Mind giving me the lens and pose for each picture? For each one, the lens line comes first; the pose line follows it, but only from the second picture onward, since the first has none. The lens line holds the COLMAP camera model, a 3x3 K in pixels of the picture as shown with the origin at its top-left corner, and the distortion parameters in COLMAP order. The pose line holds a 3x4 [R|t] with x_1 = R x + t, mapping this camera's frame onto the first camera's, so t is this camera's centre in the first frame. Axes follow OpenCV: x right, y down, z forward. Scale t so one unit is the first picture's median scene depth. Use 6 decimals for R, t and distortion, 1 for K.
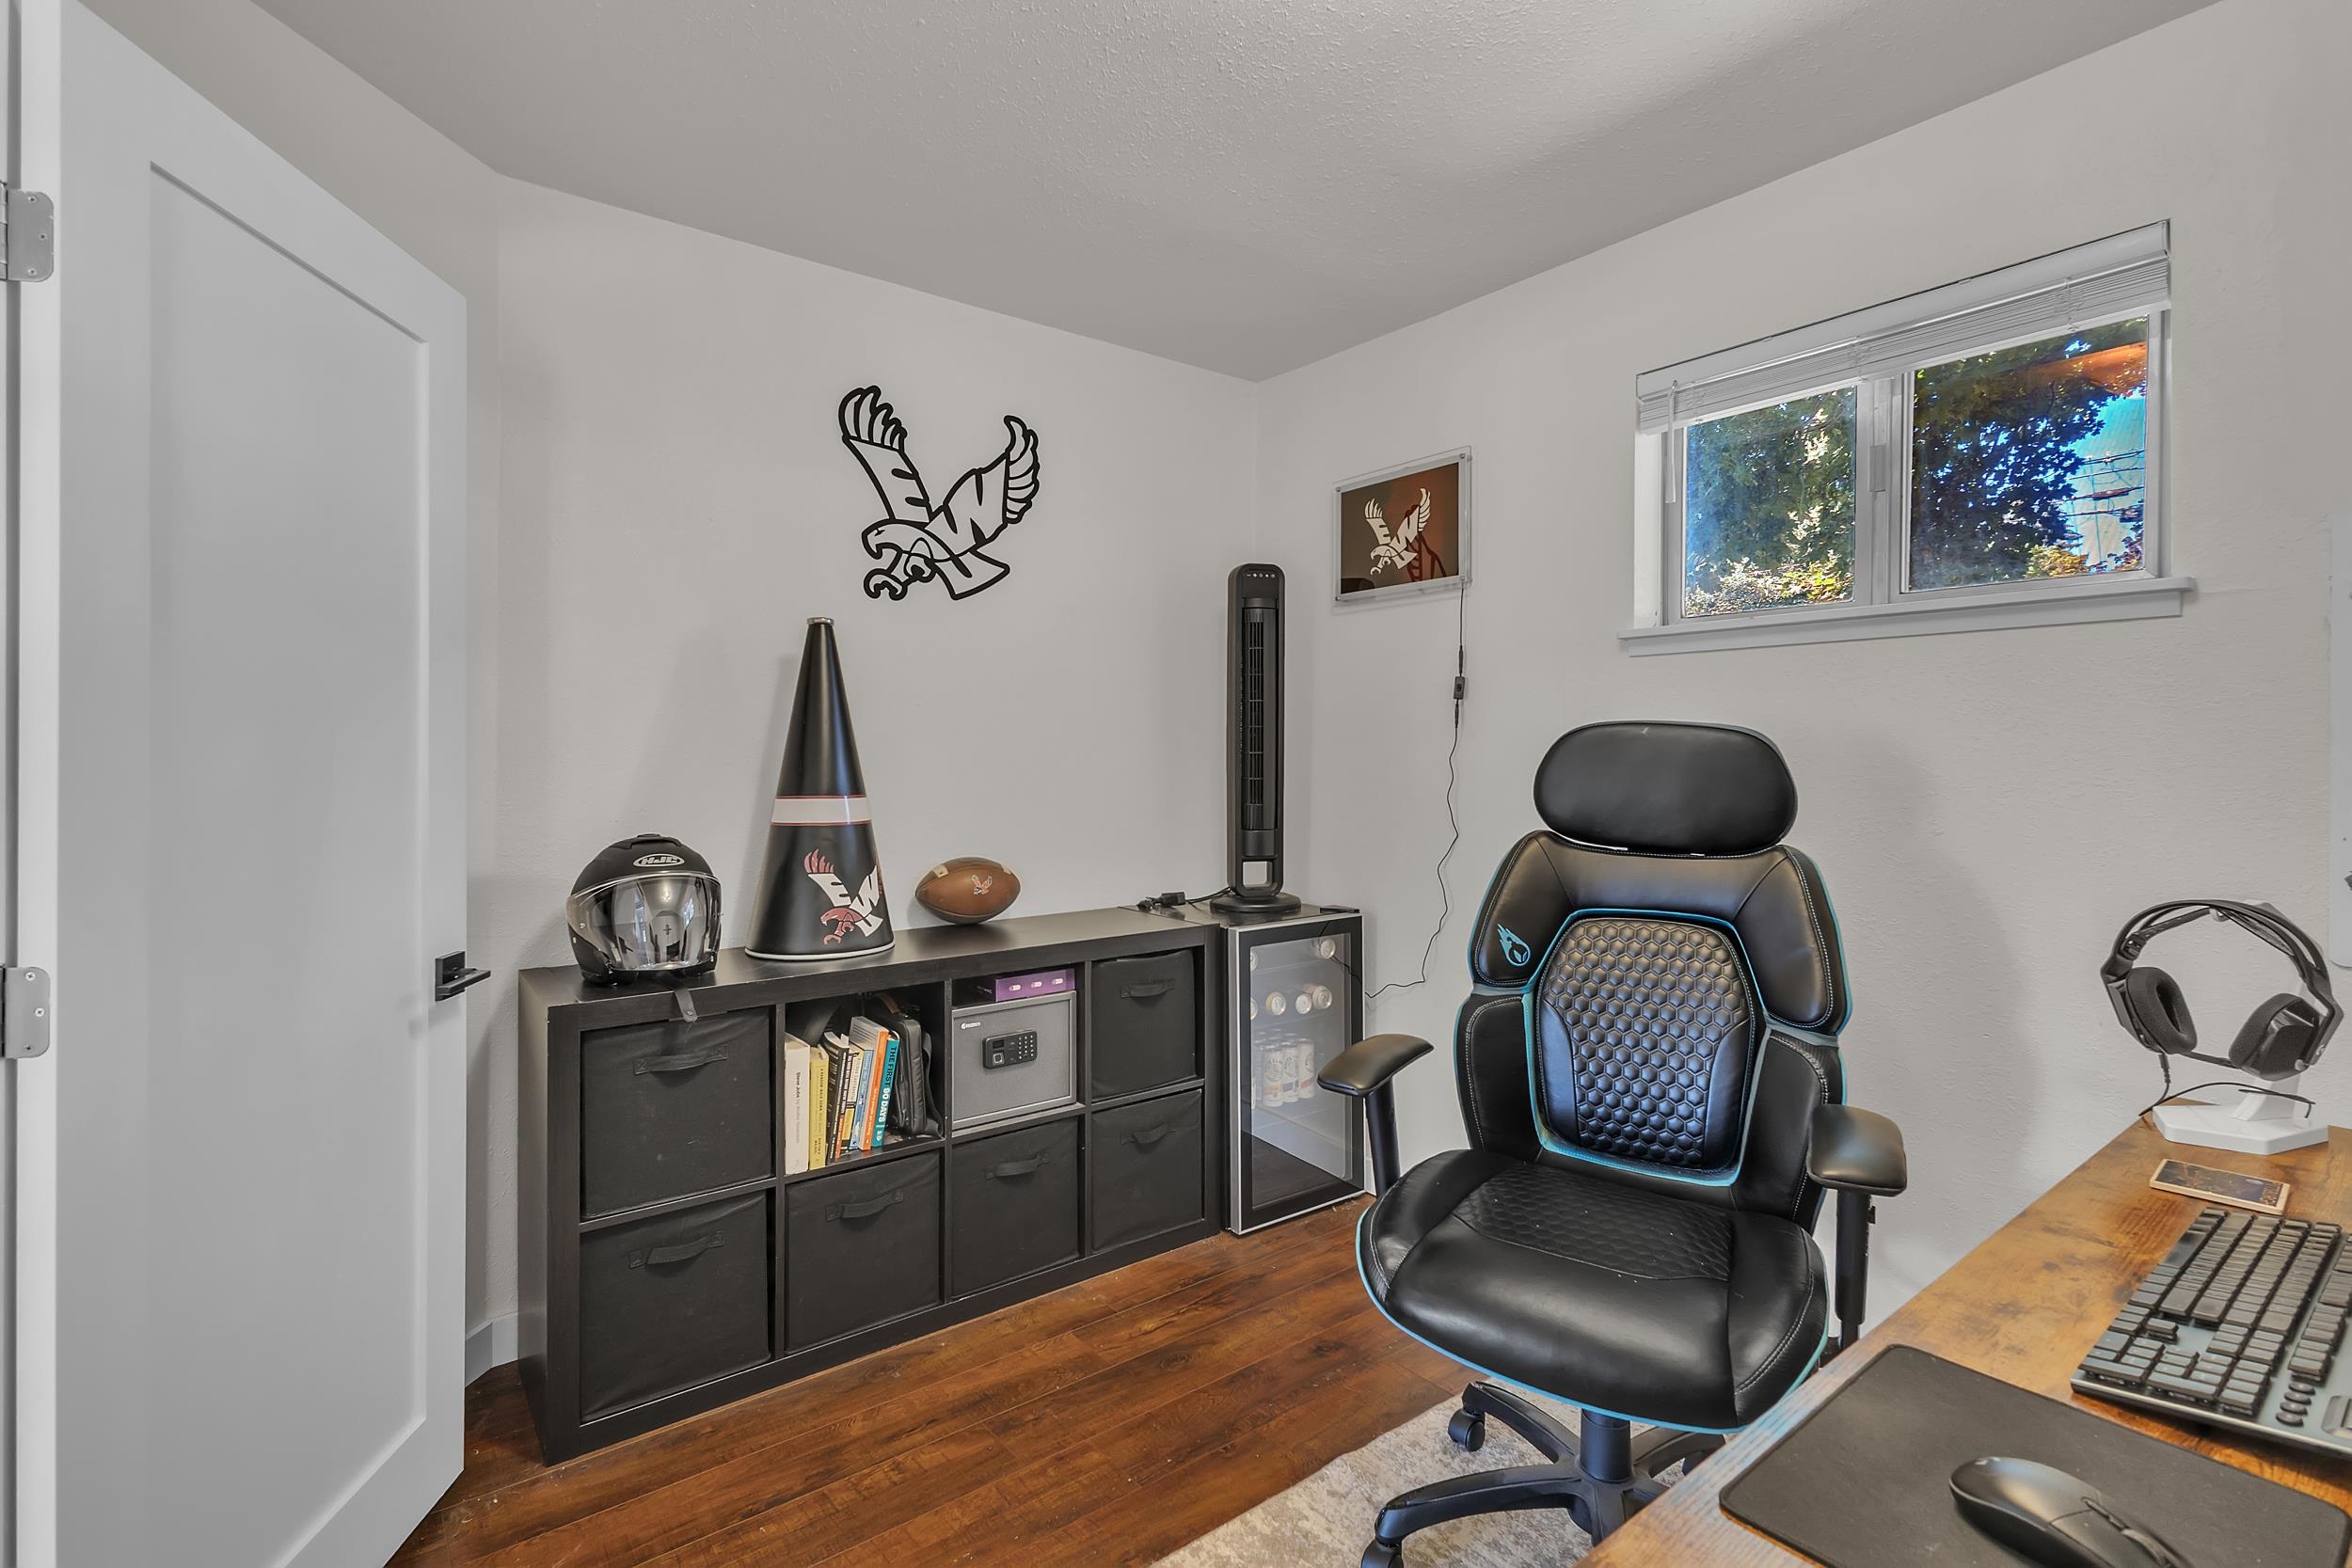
lens RADIAL K [[1091.1, 0, 1170.5], [0, 1091.1, 757.2], [0, 0, 1]] dist [0.000409, -0.000146]
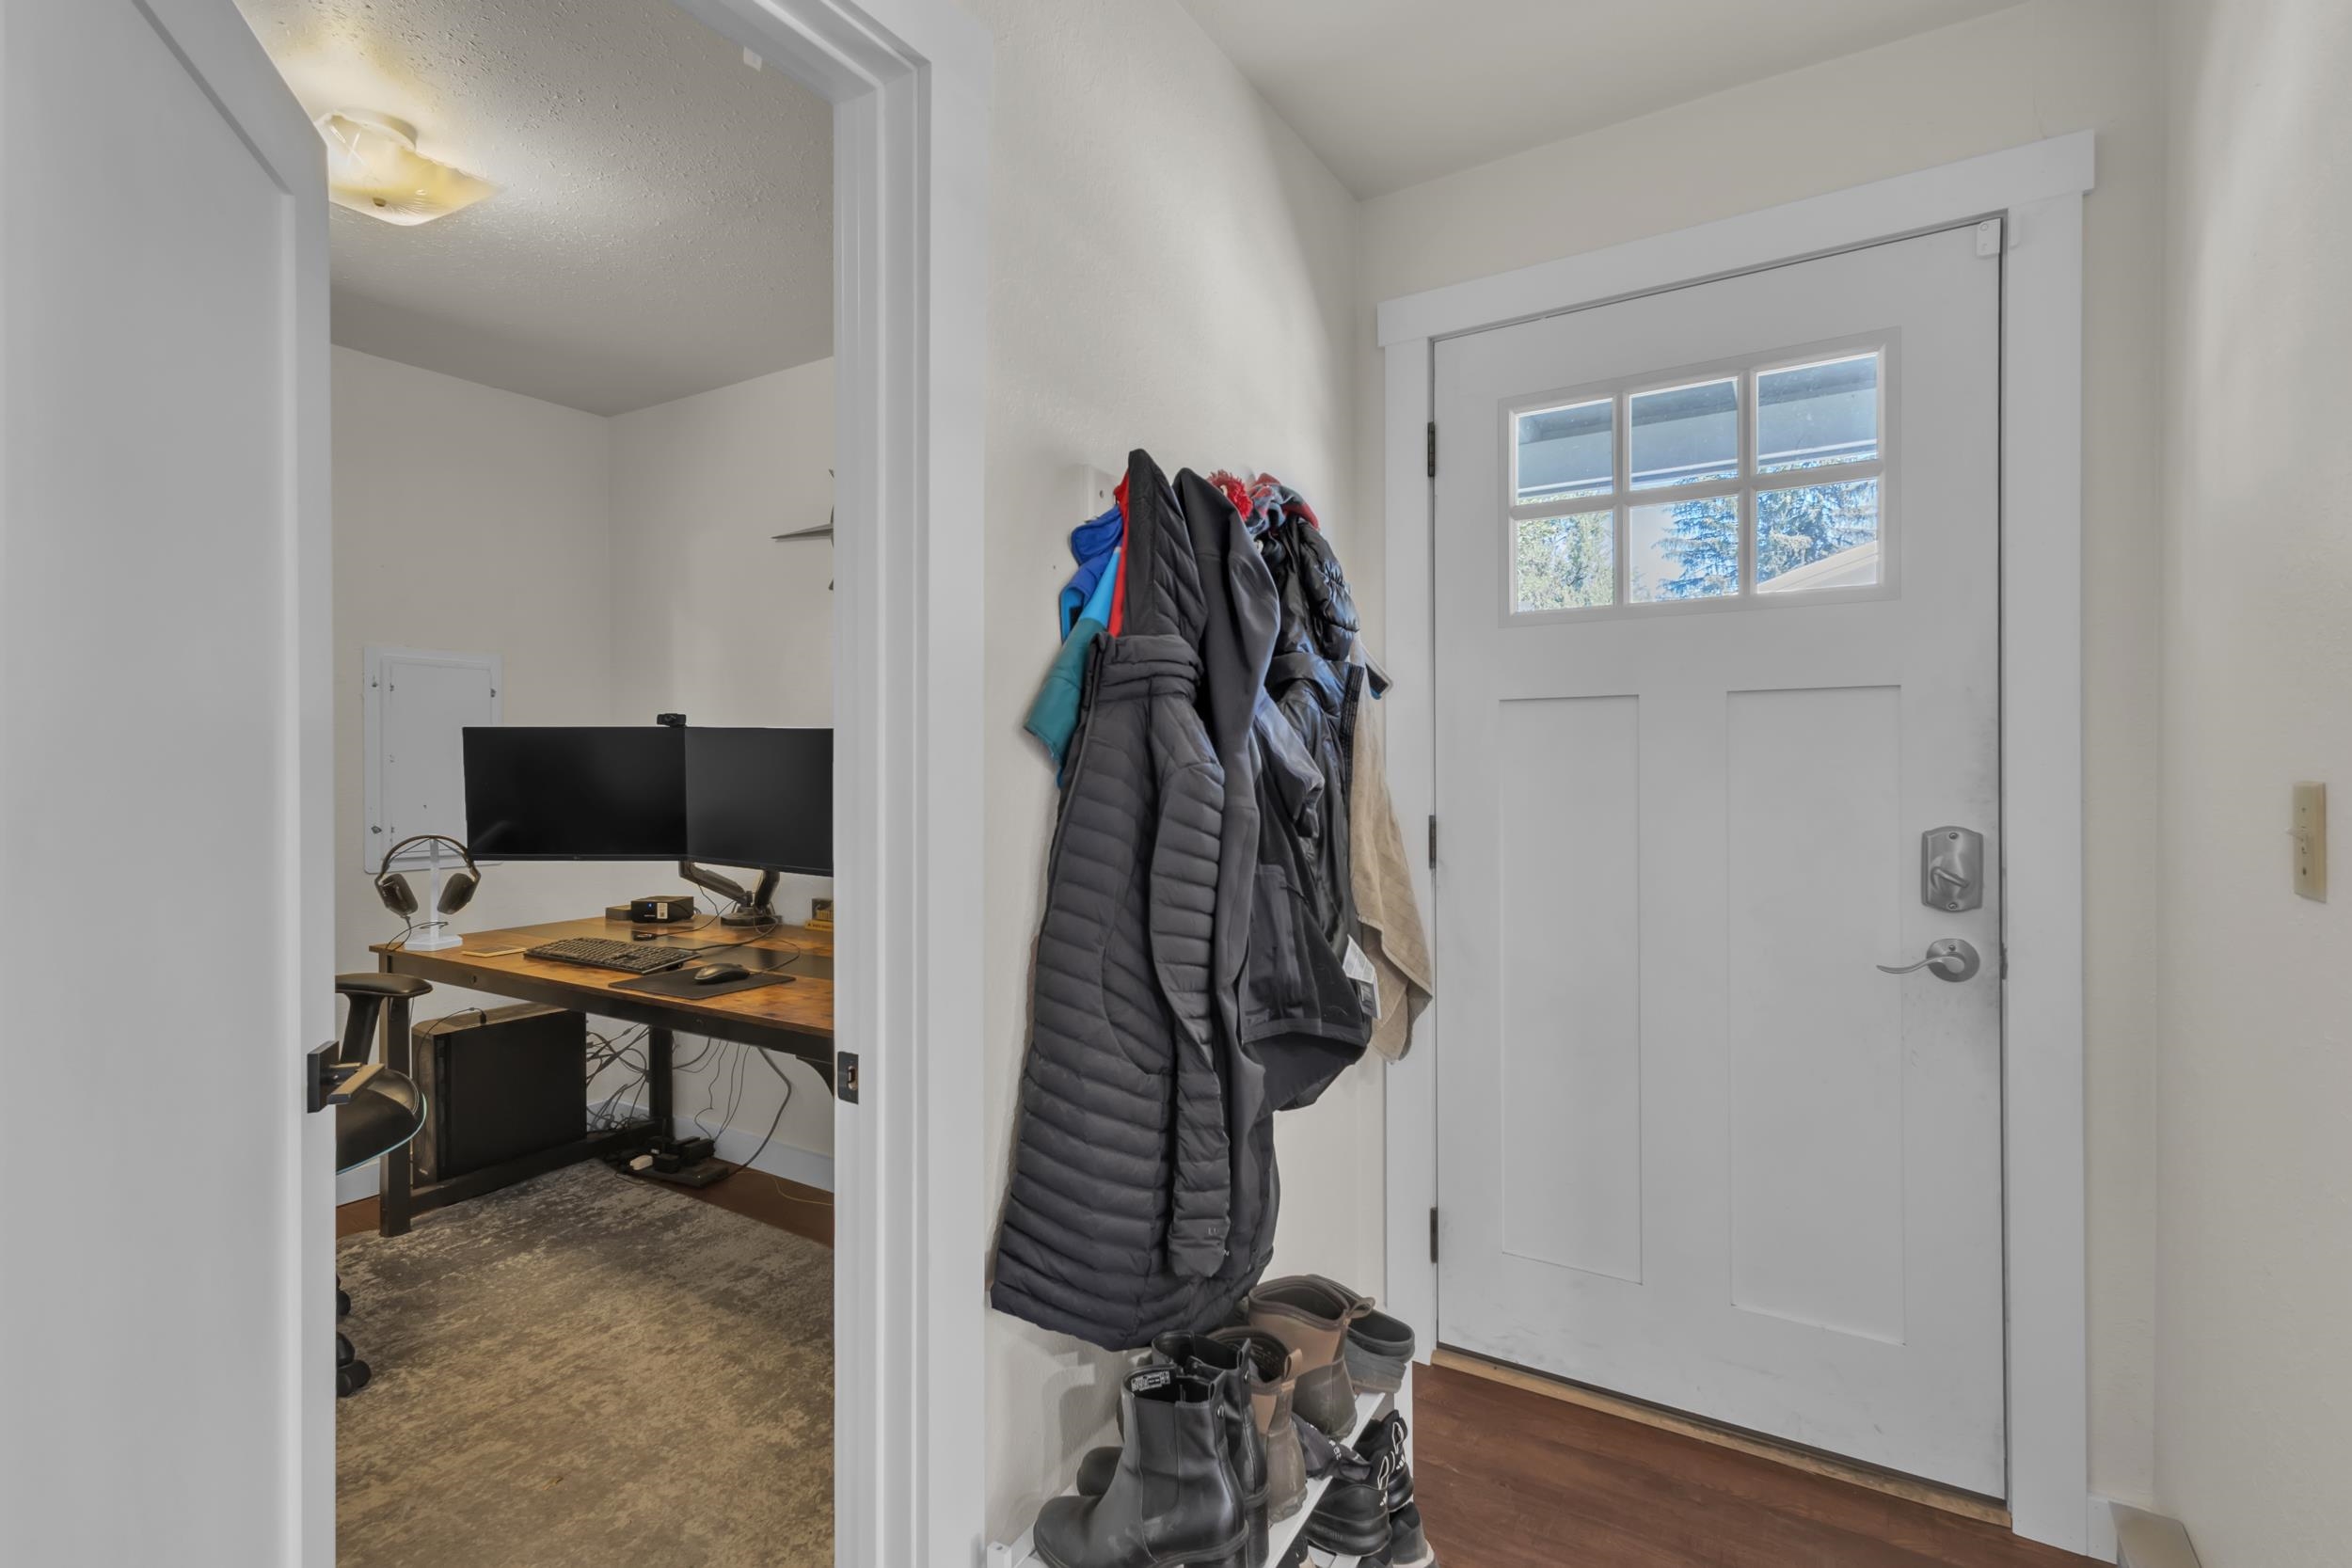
lens RADIAL K [[1097.2, 0, 1175.4], [0, 1097.2, 774.9], [0, 0, 1]] dist [0.014847, -0.000416]
pose [[-0.347622, -0.007902, 0.937601, -0.724404], [0.003744, 0.999945, 0.009816, 0.000309], [-0.937627, 0.006922, -0.347573, 0.189388]]
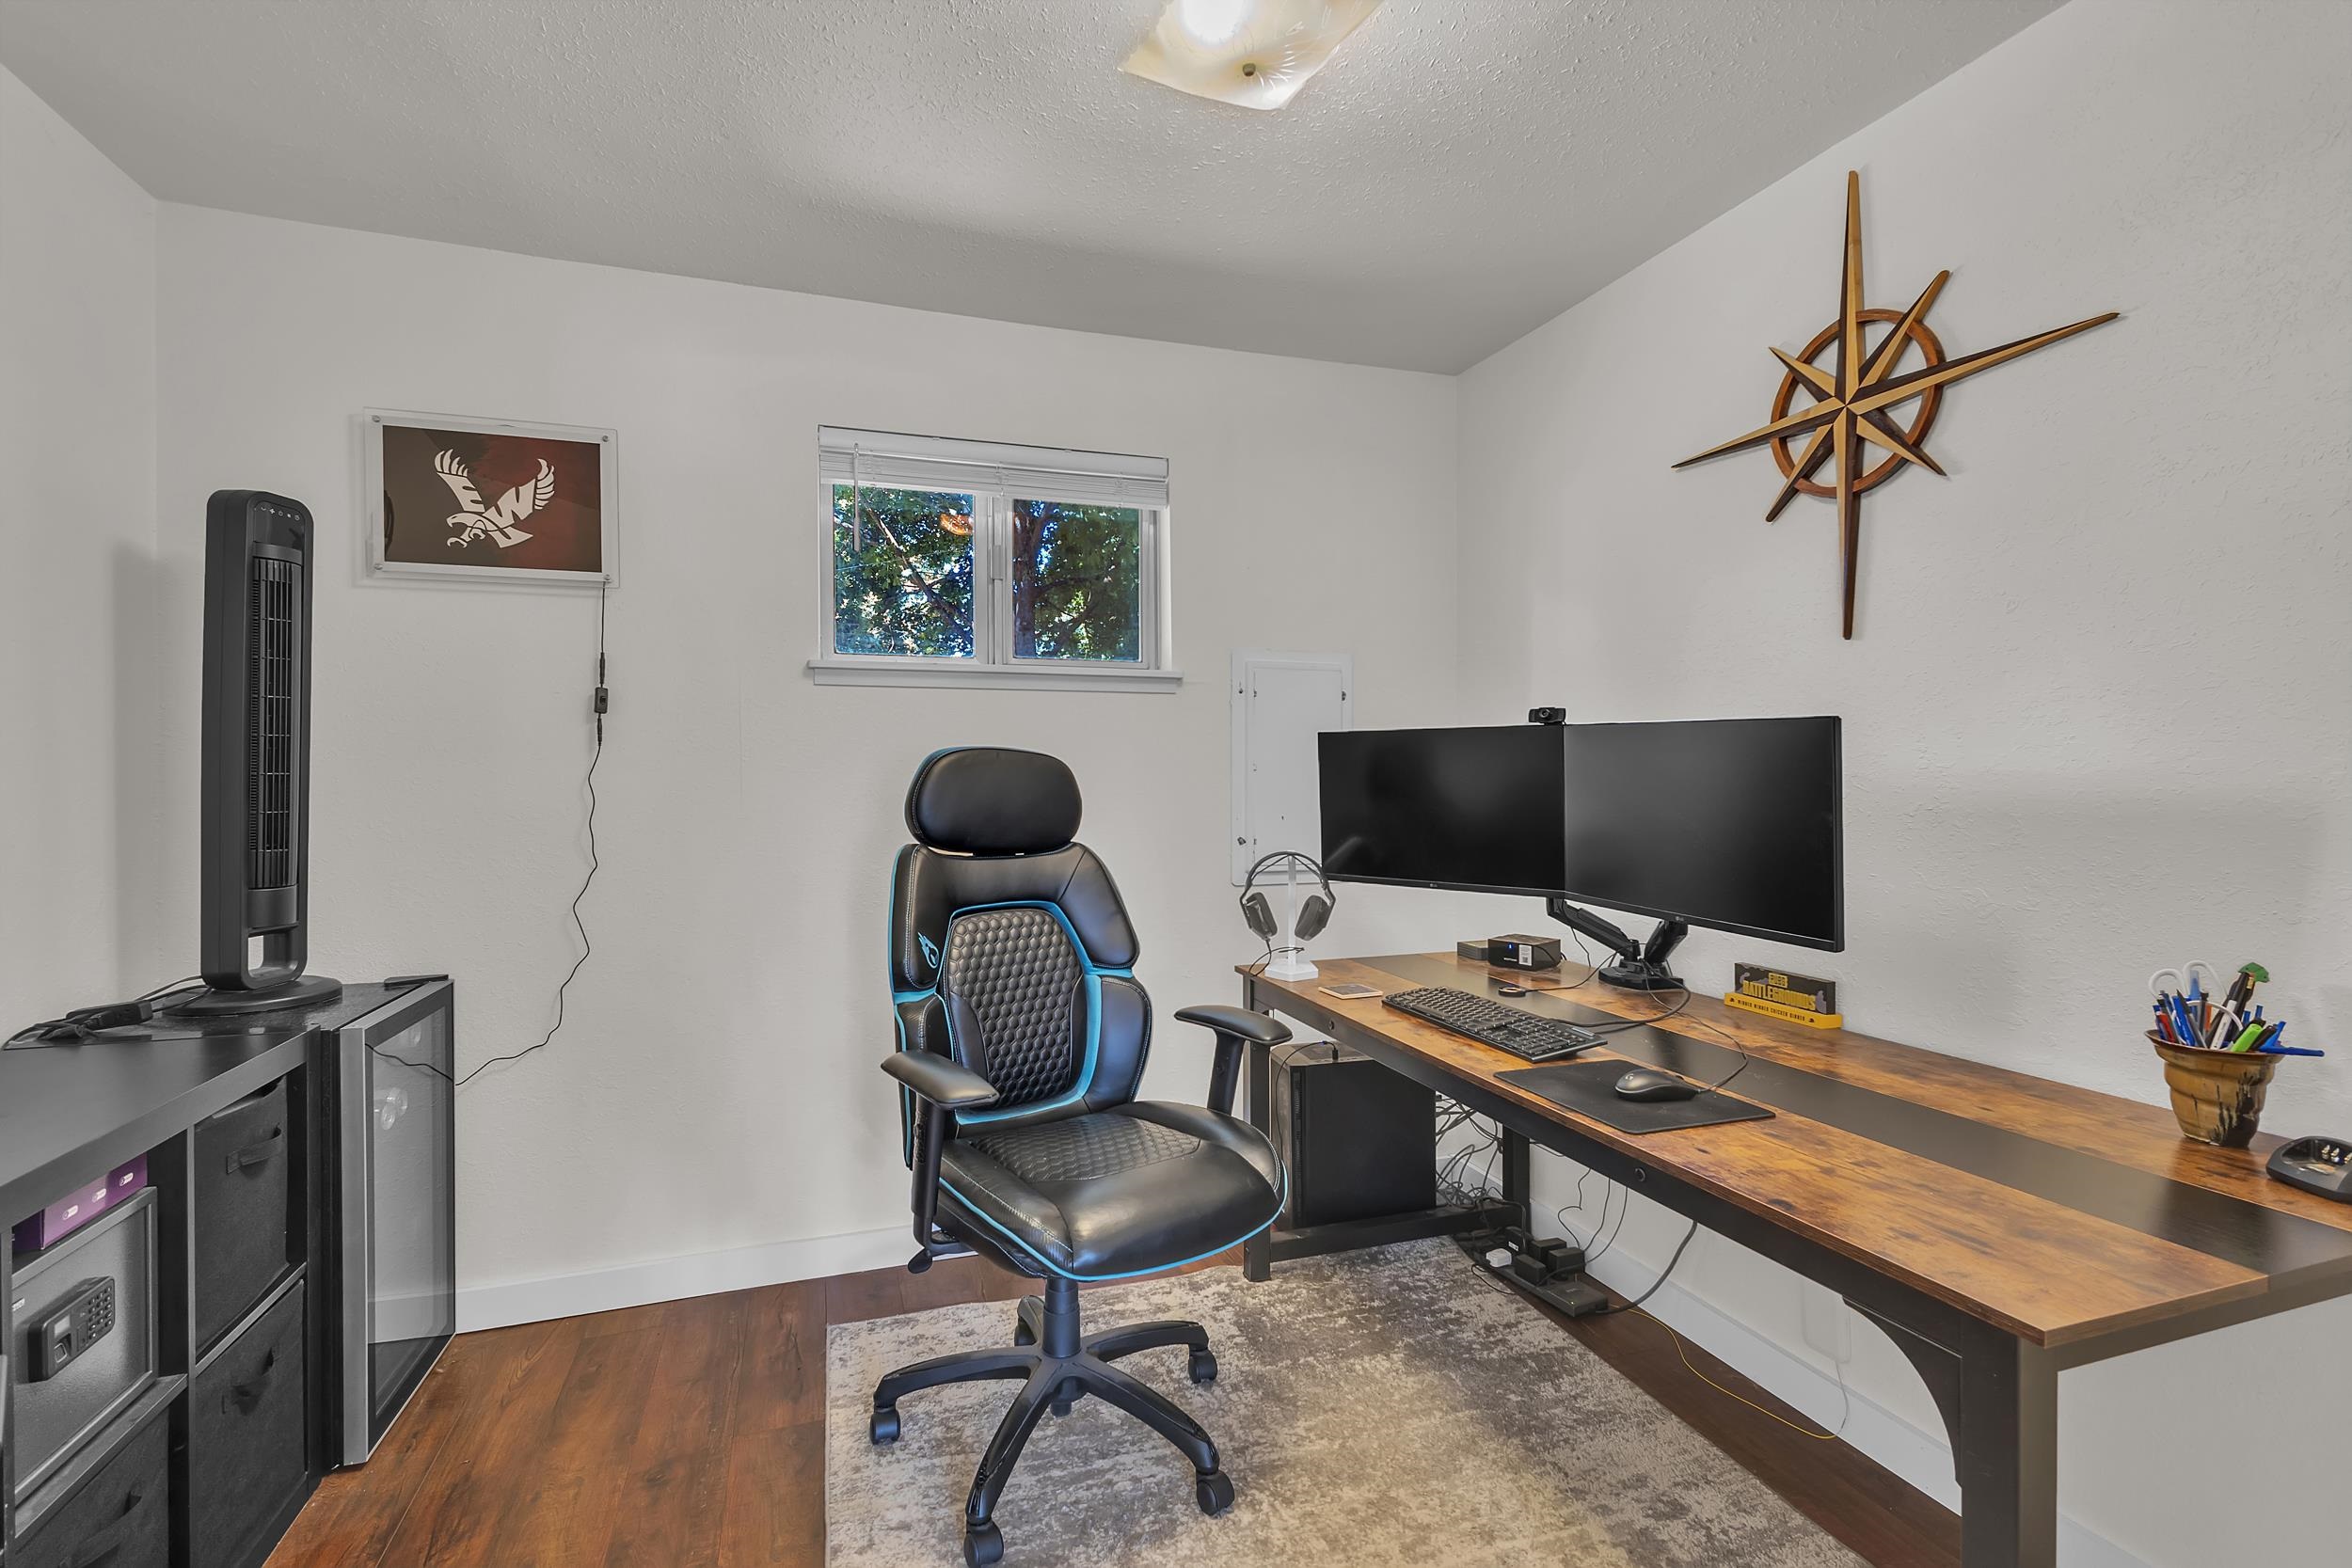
lens RADIAL K [[1073.9, 0, 1185.7], [0, 1073.9, 782.9], [0, 0, 1]] dist [0.001394, -0.000248]
pose [[0.318980, -0.008285, 0.947725, -0.410735], [0.004024, 0.999965, 0.007387, -0.001092], [-0.947753, 0.001457, 0.319002, 0.274553]]
